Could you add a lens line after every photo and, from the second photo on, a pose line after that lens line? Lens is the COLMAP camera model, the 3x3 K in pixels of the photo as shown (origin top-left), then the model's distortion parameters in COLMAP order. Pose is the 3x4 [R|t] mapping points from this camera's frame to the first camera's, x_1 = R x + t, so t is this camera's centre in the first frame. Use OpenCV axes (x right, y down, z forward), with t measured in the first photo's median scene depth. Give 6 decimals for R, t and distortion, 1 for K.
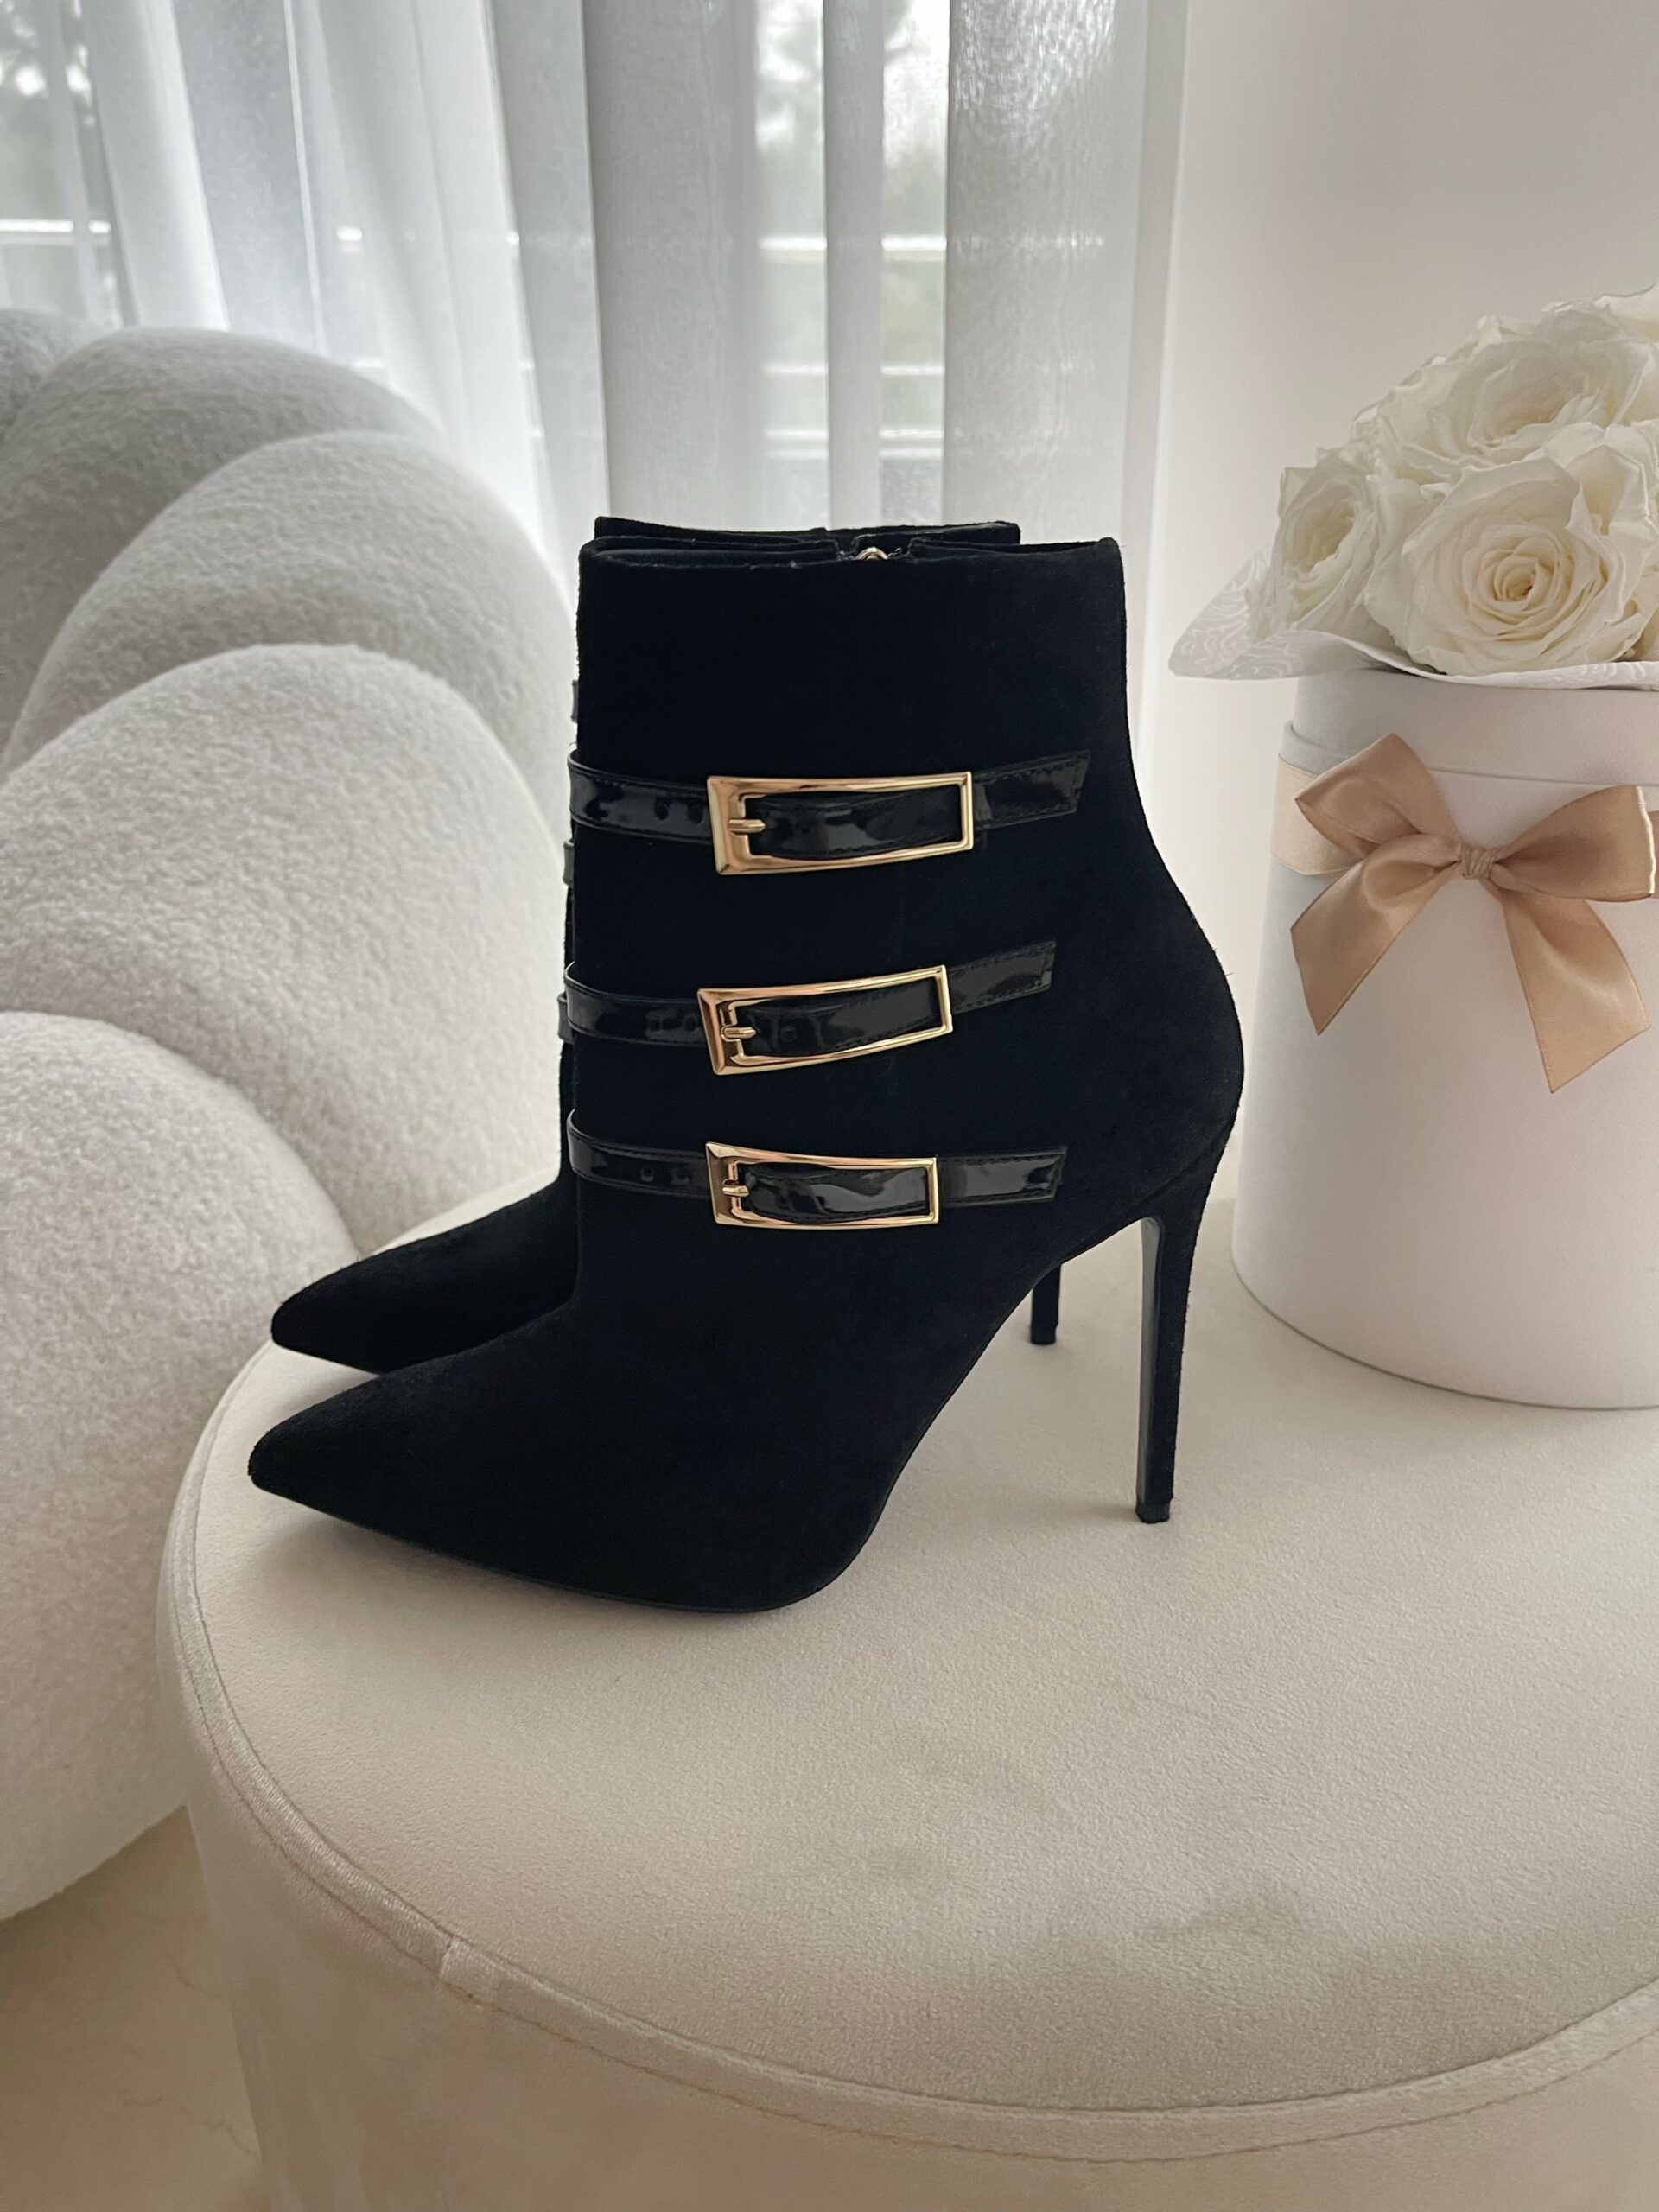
lens RADIAL K [[1710.4, 0, 775.5], [0, 1710.4, 1100.5], [0, 0, 1]] dist [0.070160, -0.110833]
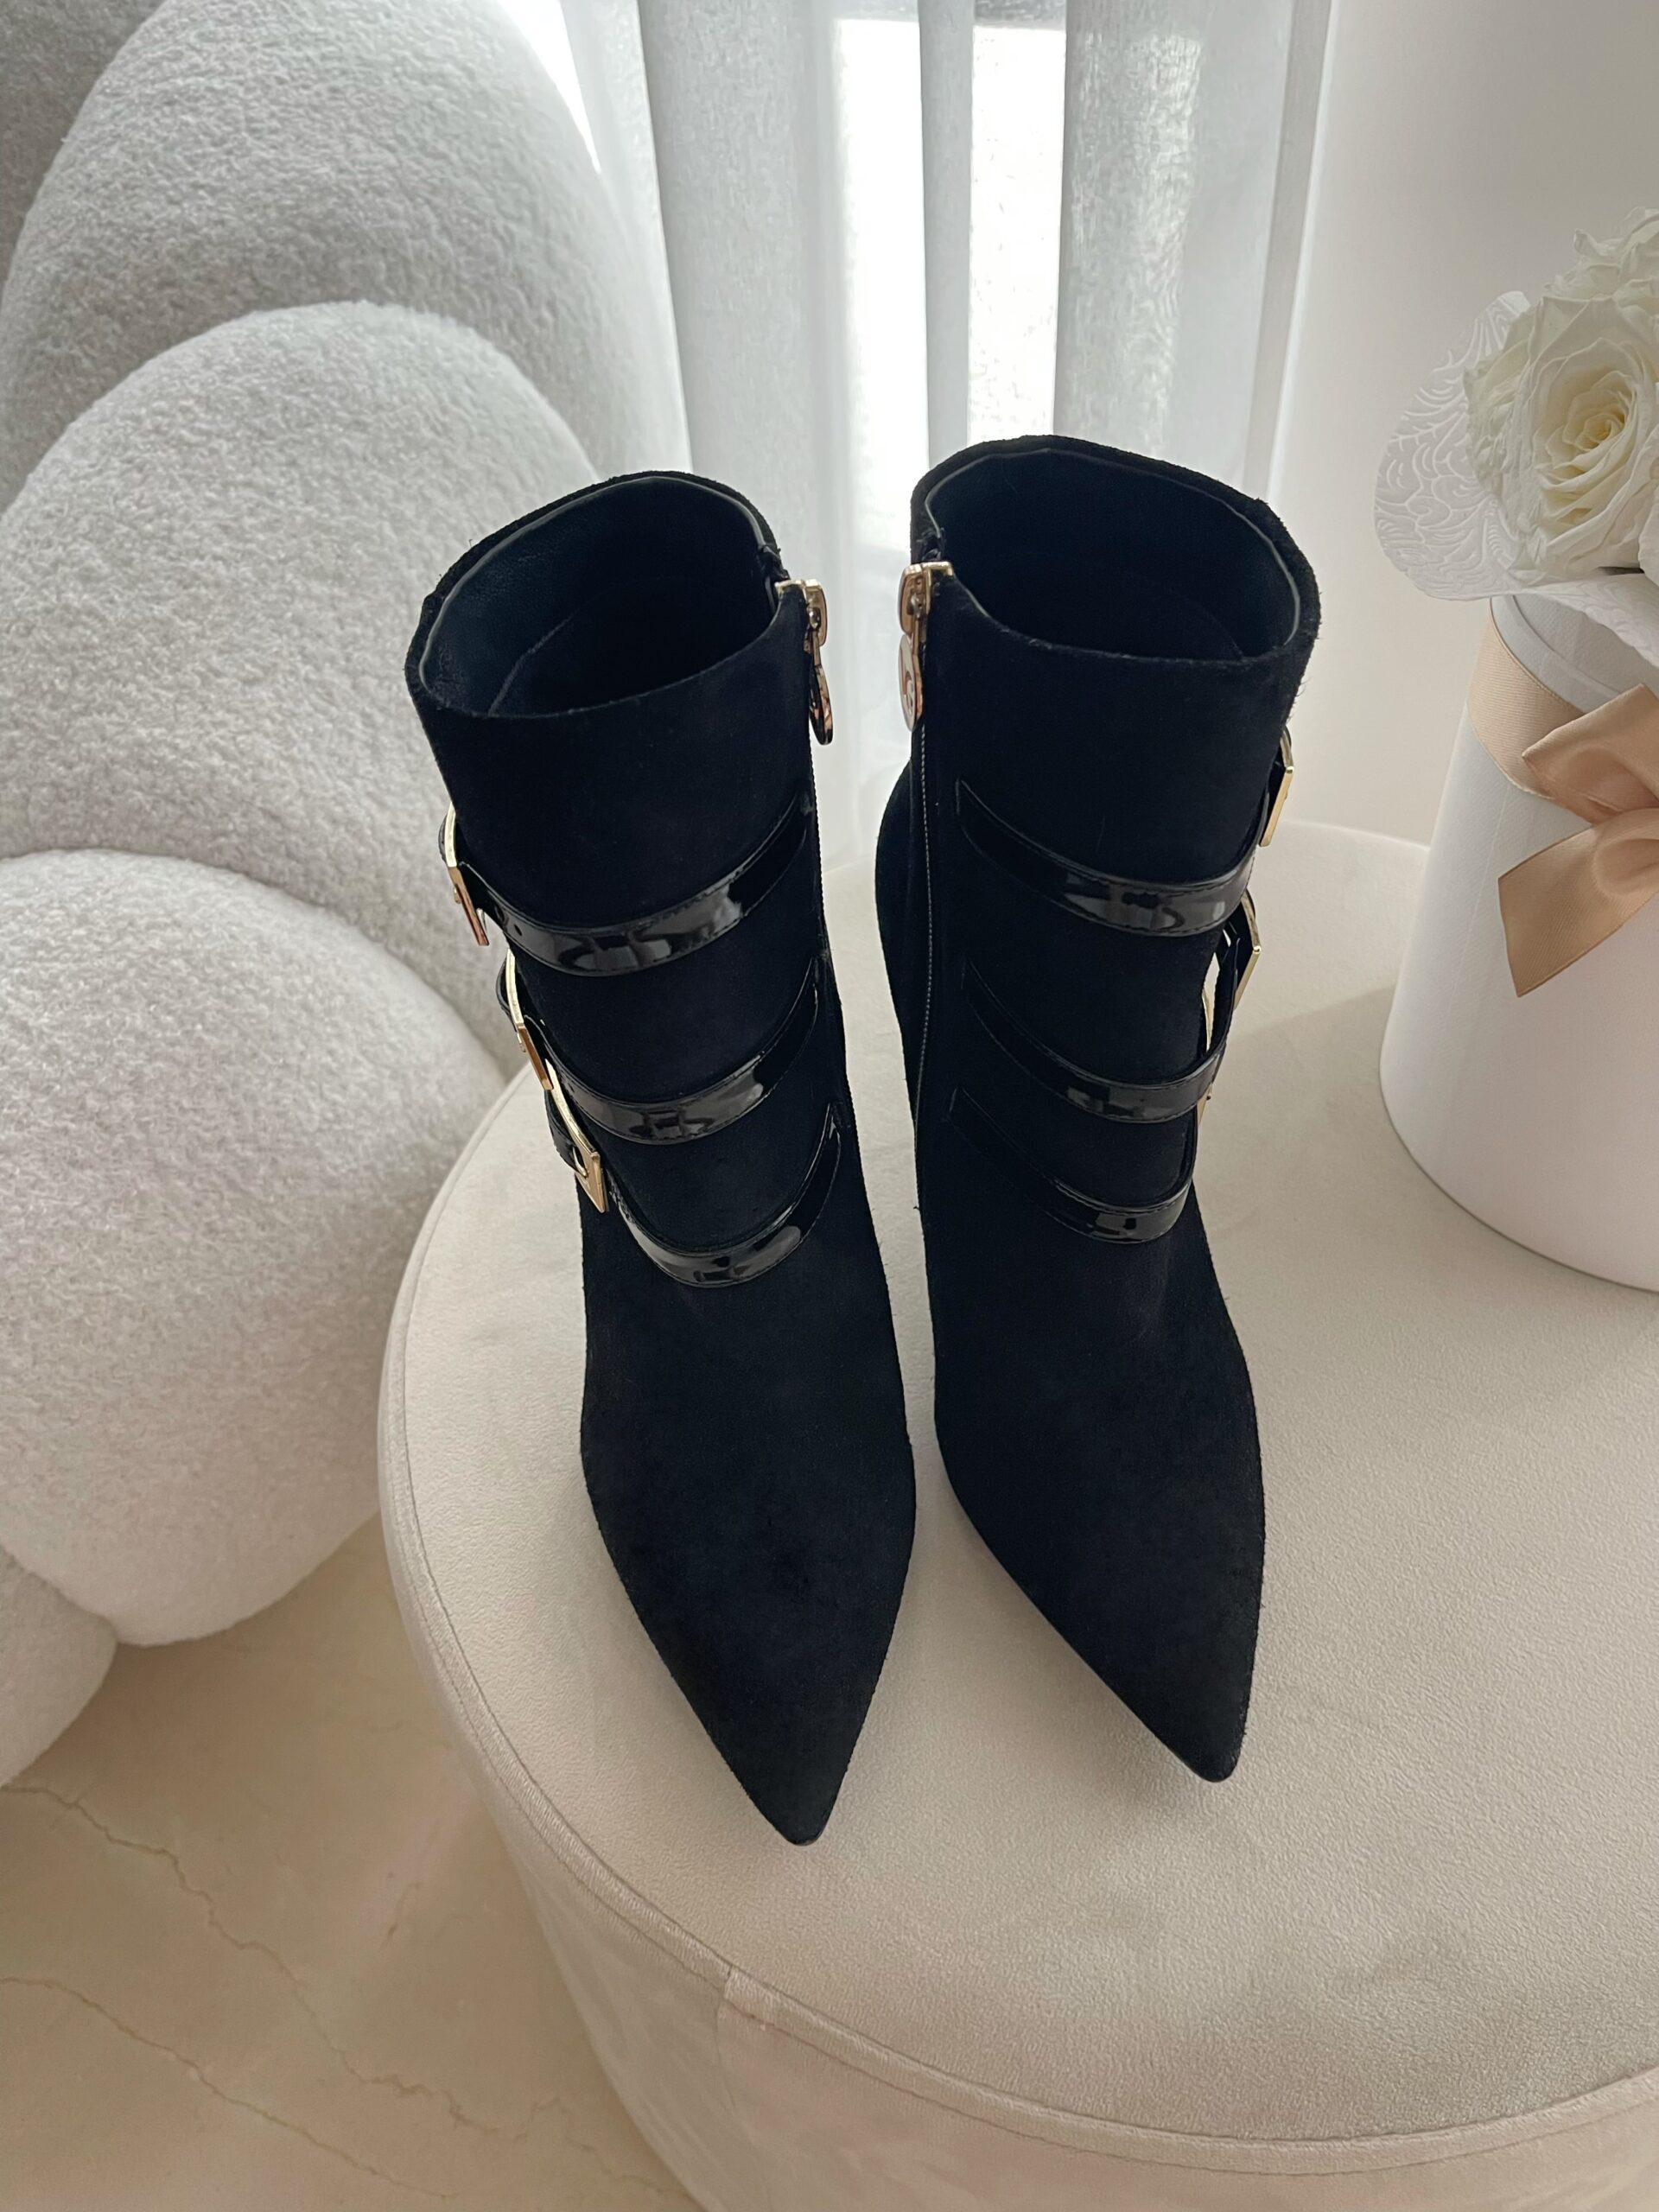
lens RADIAL K [[1710.4, 0, 777.0], [0, 1710.4, 1115.4], [0, 0, 1]] dist [0.070160, -0.110833]
pose [[0.998407, -0.050952, -0.024243, -0.049543], [0.056352, 0.922374, 0.382167, -0.251357], [0.002888, -0.382924, 0.923775, 0.069318]]
